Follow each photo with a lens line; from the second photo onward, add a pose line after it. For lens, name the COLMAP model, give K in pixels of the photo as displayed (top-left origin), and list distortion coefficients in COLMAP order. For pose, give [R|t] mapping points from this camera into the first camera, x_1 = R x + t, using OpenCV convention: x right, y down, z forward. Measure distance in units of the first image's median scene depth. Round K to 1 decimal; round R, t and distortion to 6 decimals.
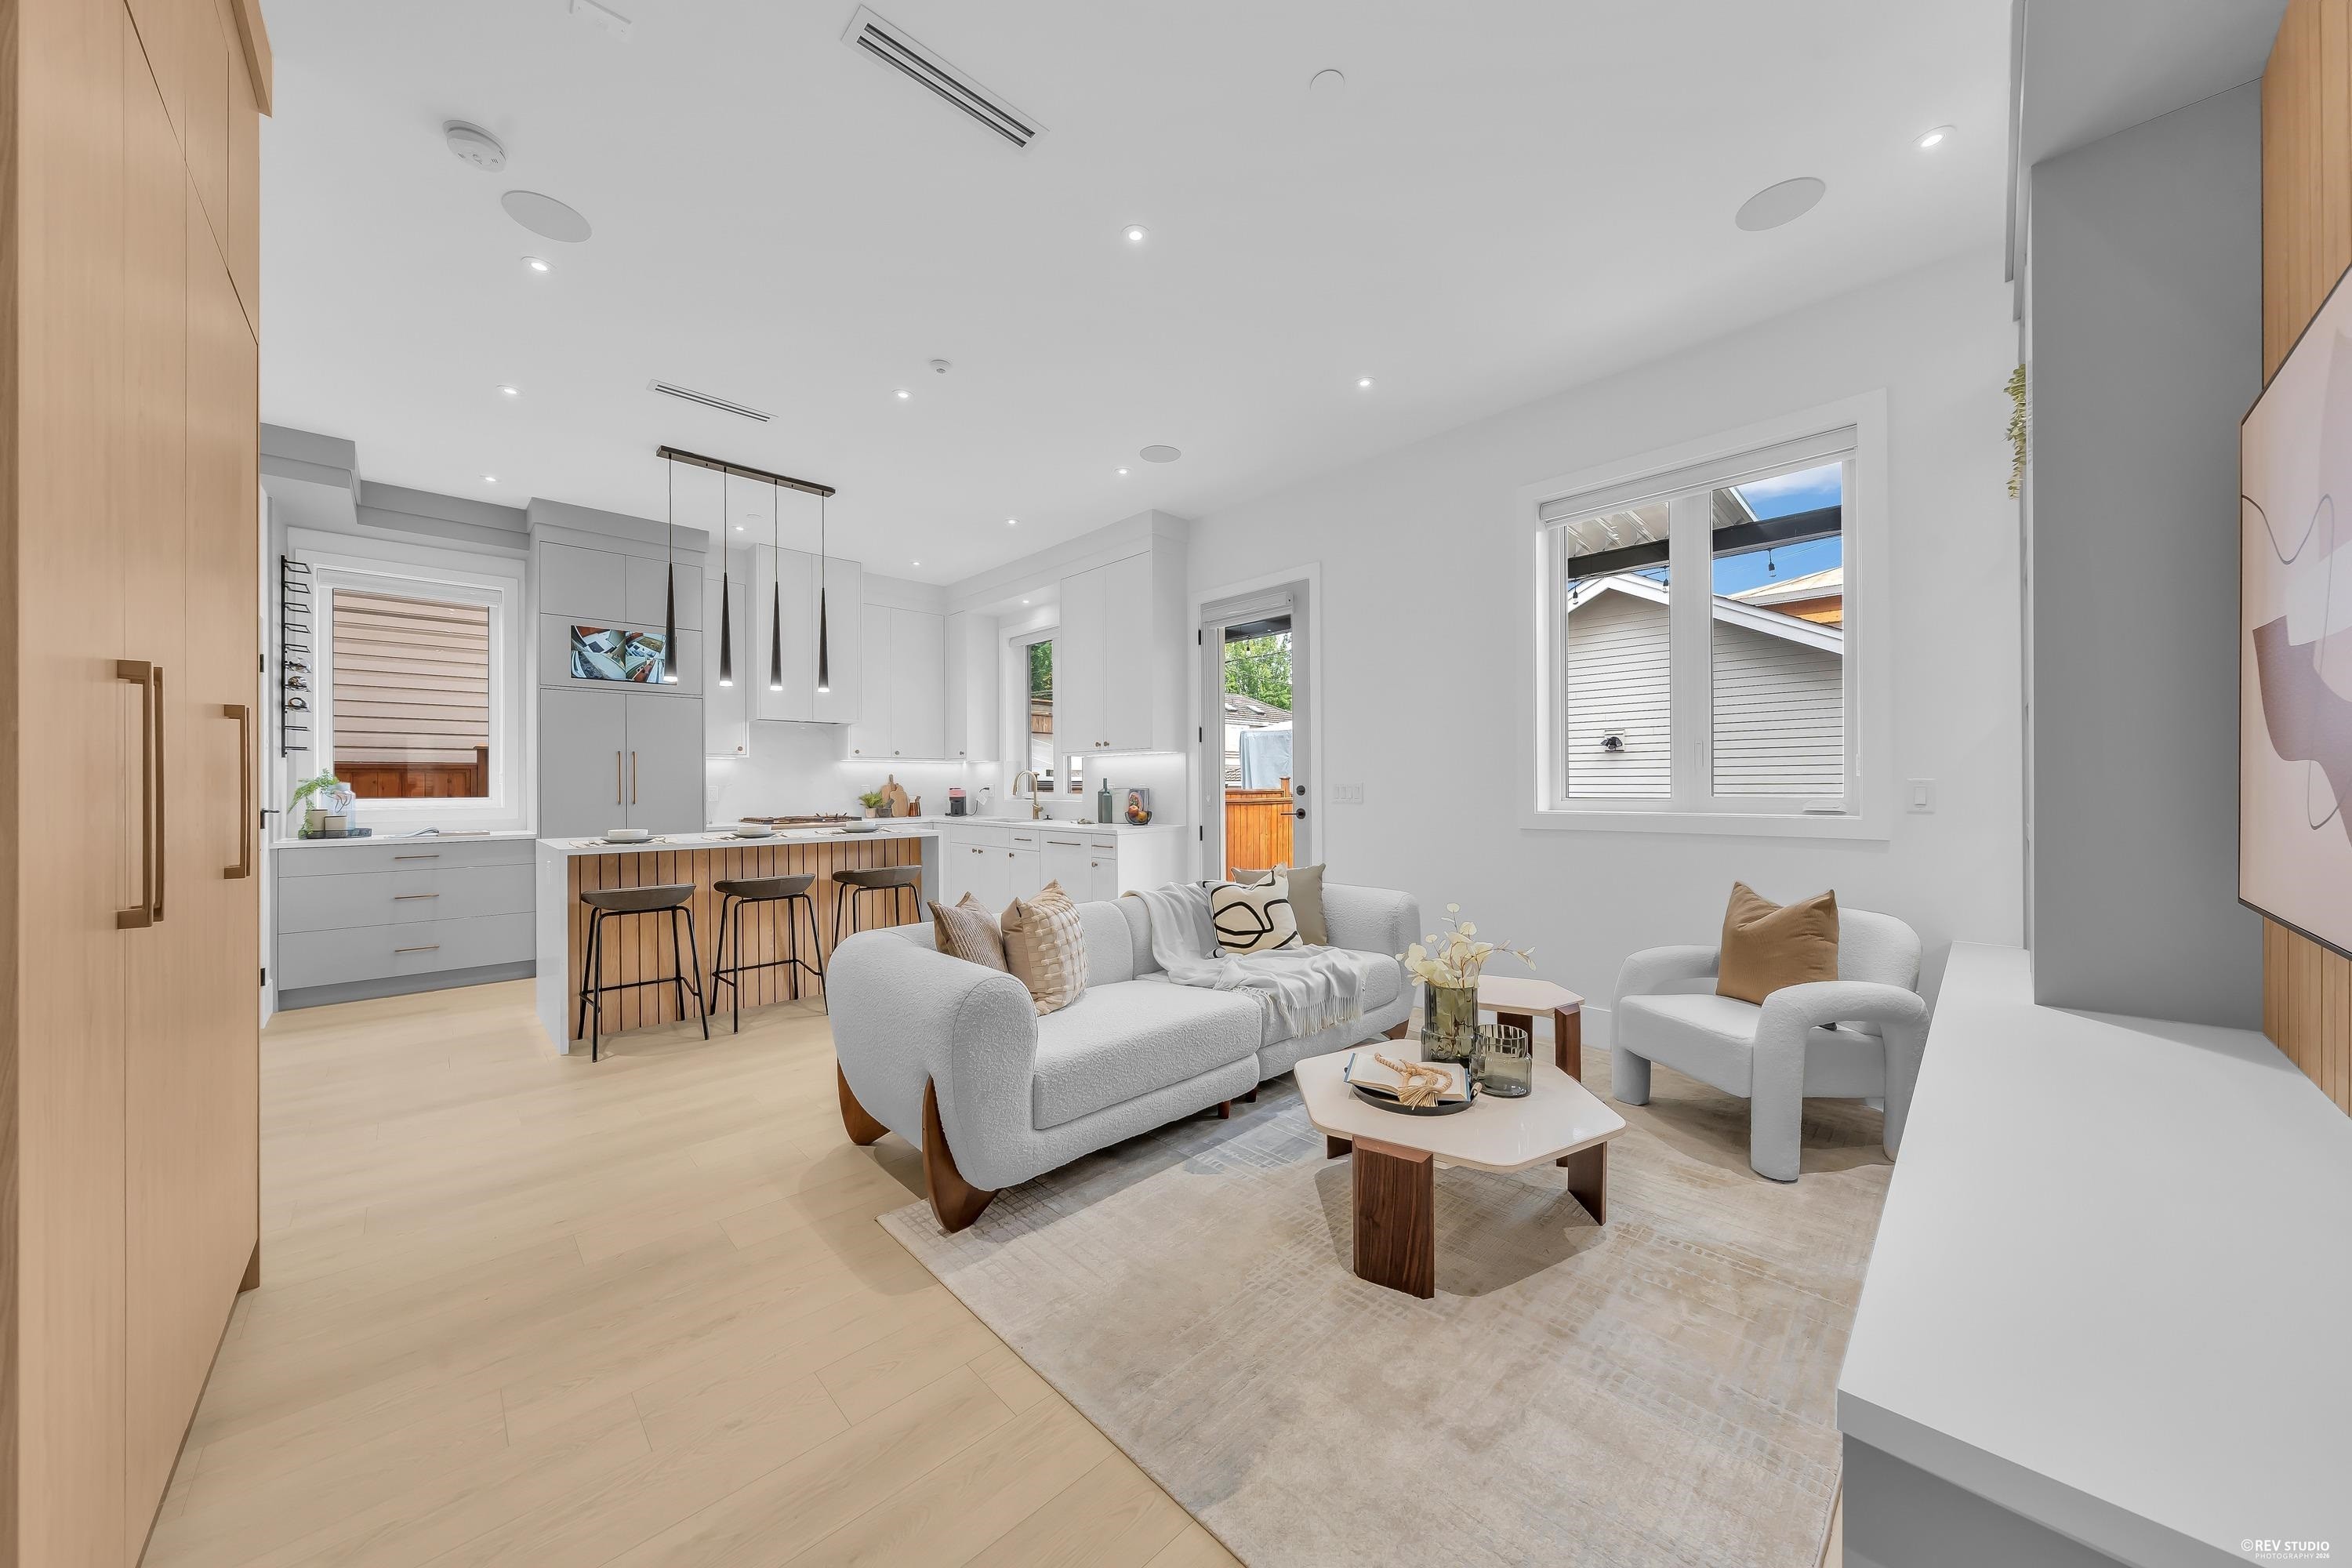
lens RADIAL K [[789.8, 0, 1186.0], [0, 789.8, 780.1], [0, 0, 1]] dist [0.011936, 0.000231]
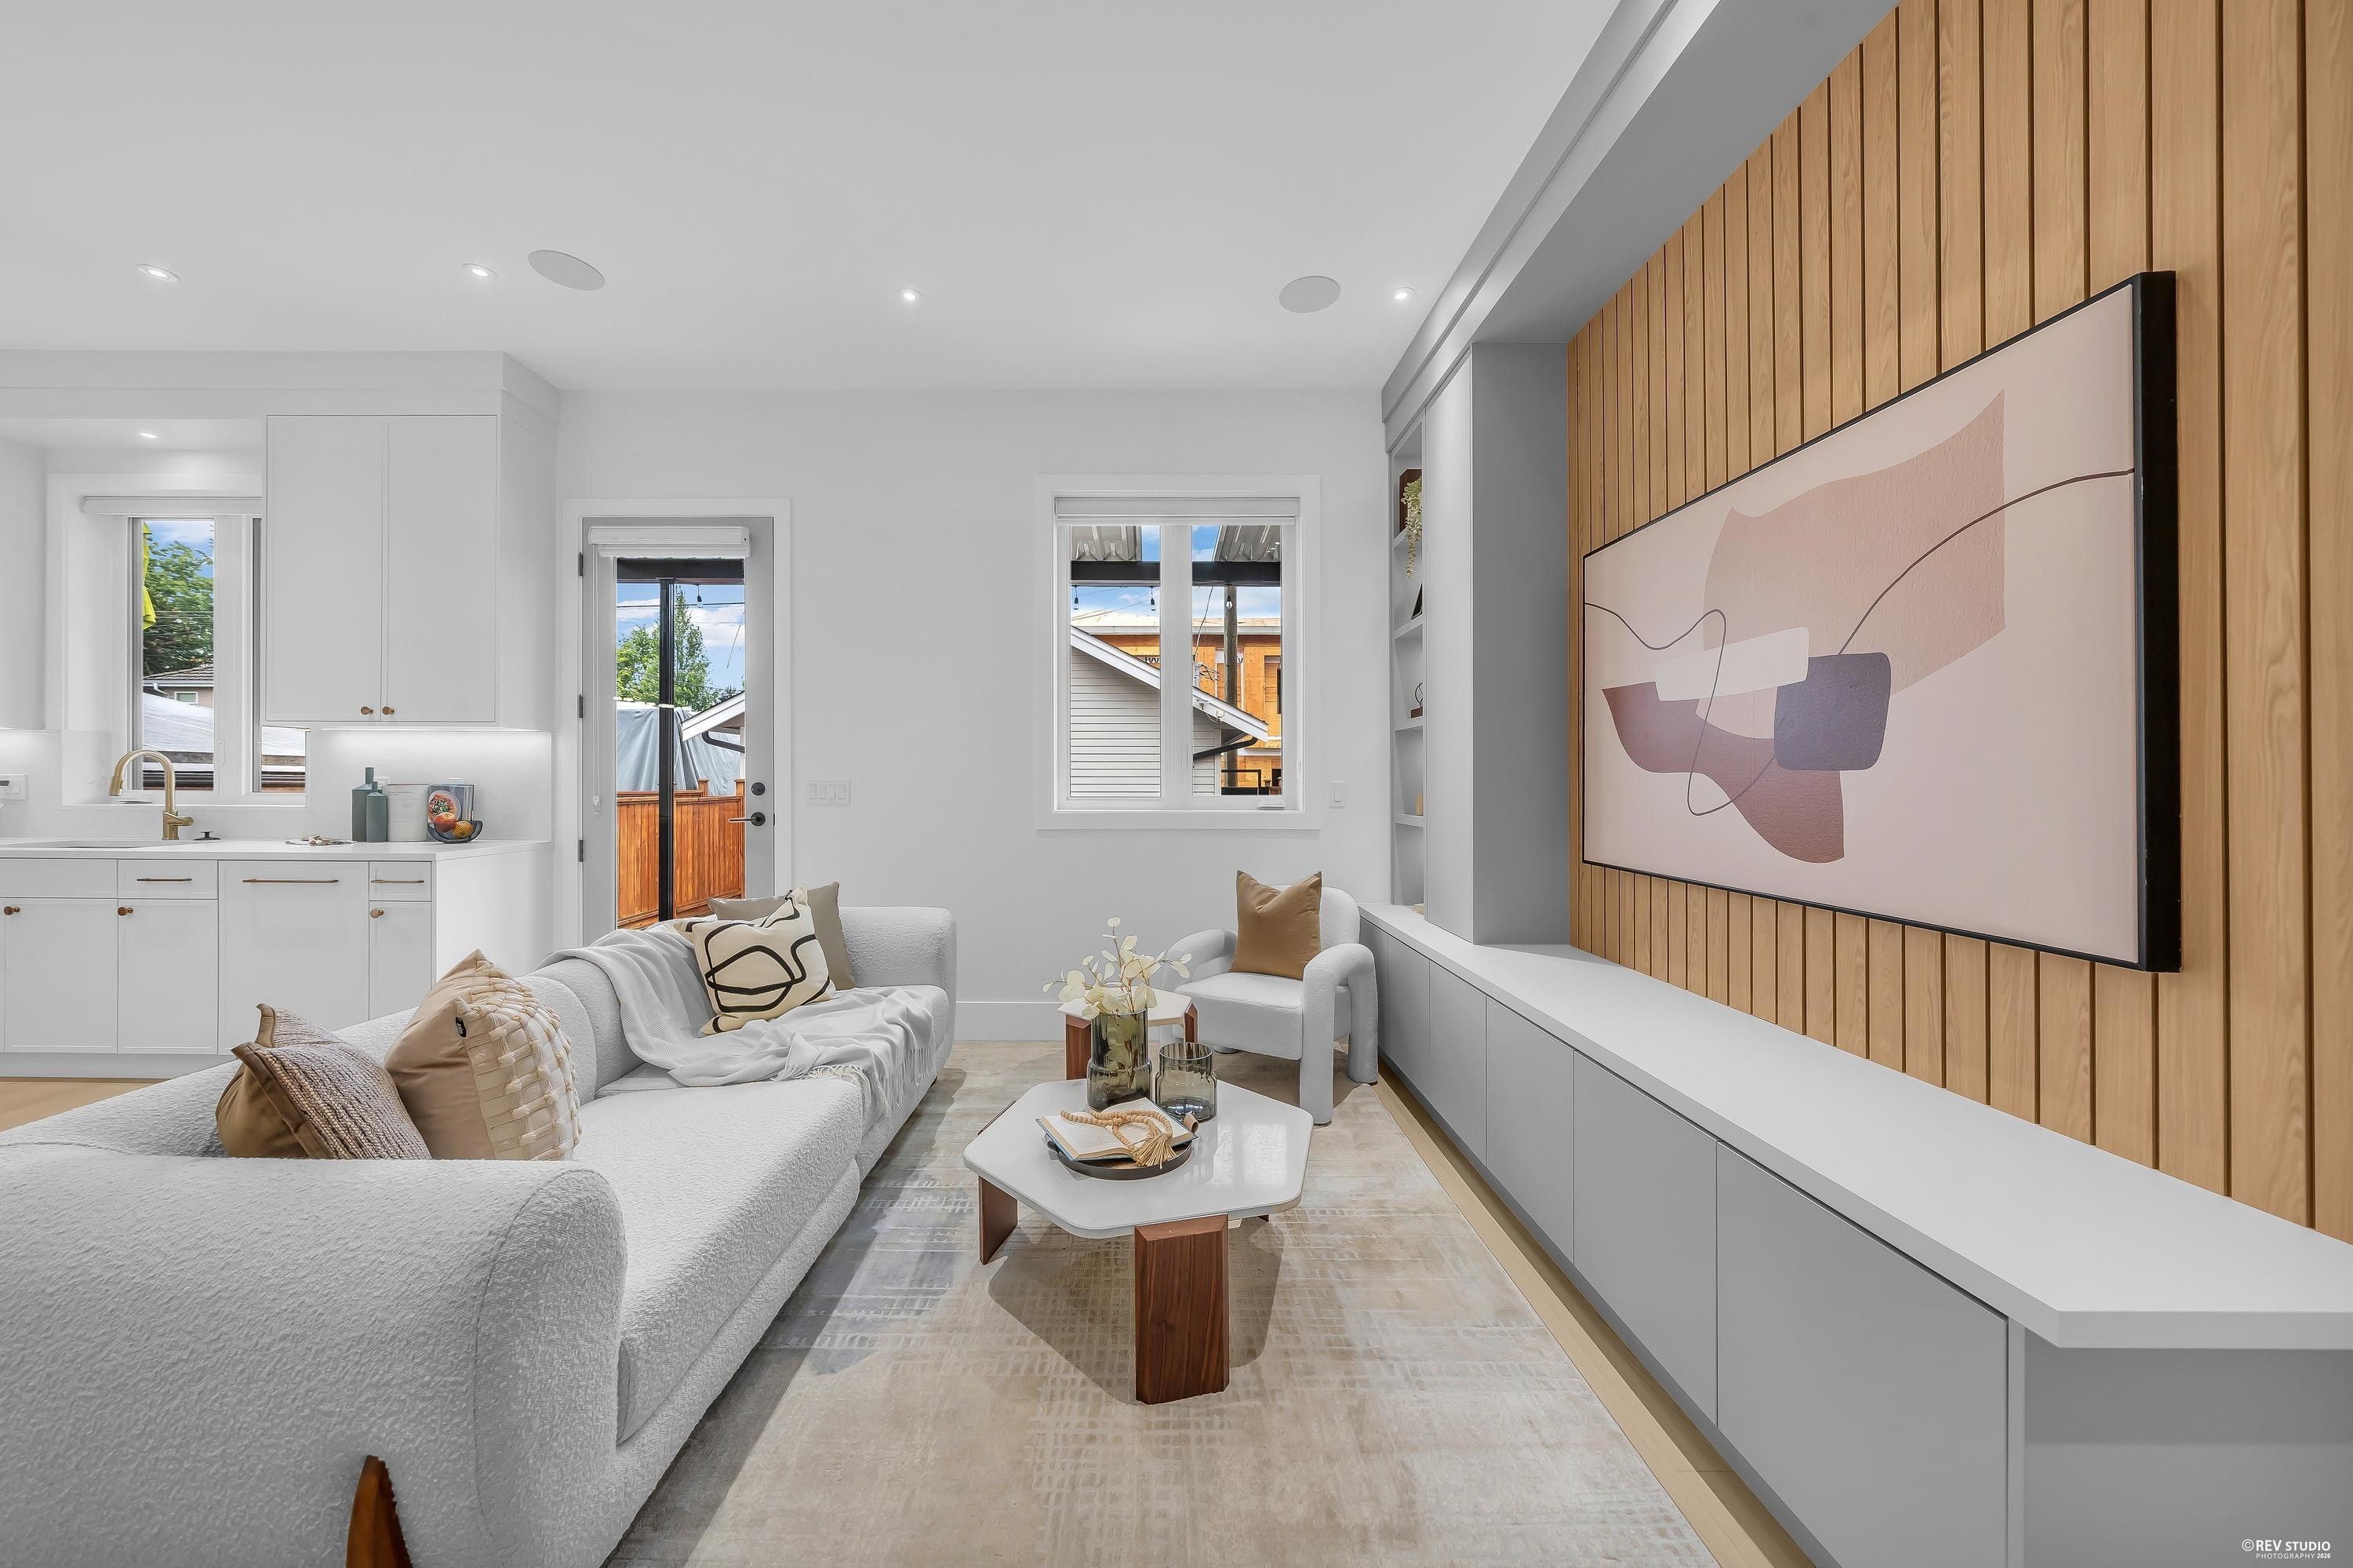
lens RADIAL K [[813.4, 0, 1170.6], [0, 813.4, 778.5], [0, 0, 1]] dist [-0.001820, -0.000096]
pose [[0.707950, 0.012783, 0.706147, -0.134152], [-0.012145, 0.999909, -0.005925, 0.002573], [-0.706158, -0.004382, 0.708041, 0.159922]]
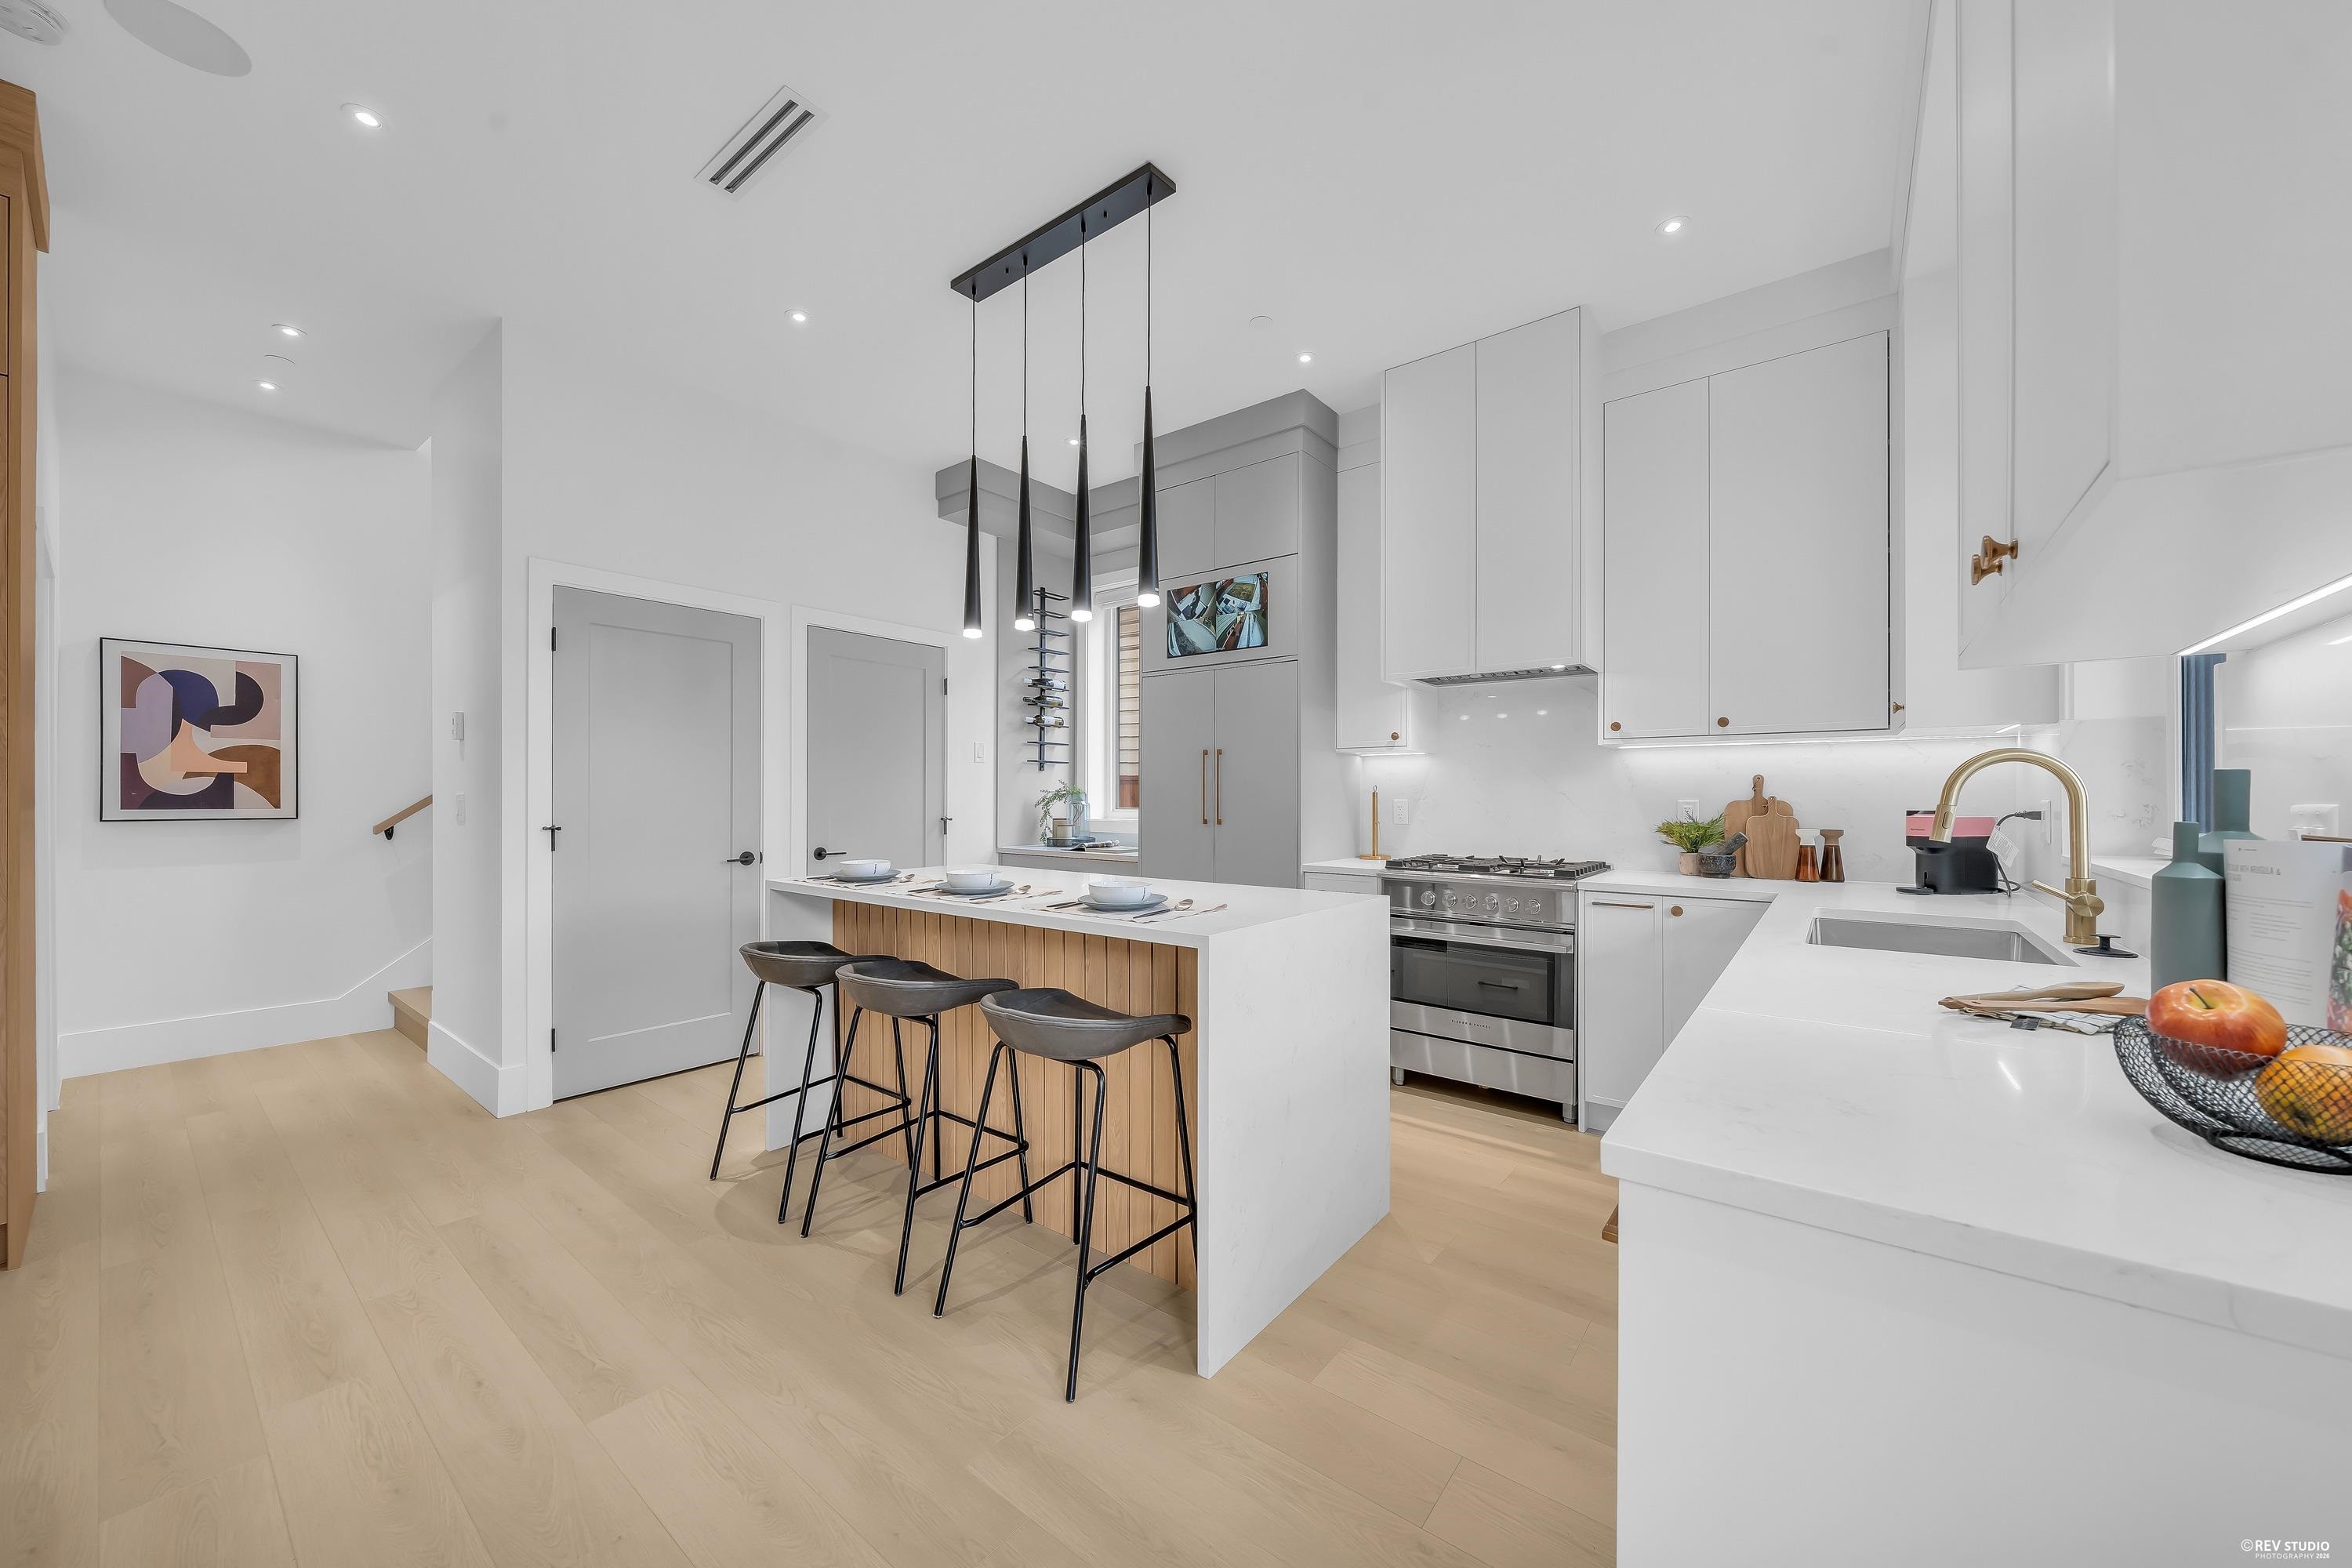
lens RADIAL K [[839.8, 0, 1152.7], [0, 839.8, 806.3], [0, 0, 1]] dist [0.013747, 0.000145]
pose [[0.137423, 0.017170, -0.990364, 0.047506], [0.000683, 0.999848, 0.017429, 0.002167], [0.990512, -0.003072, 0.137390, 0.943503]]
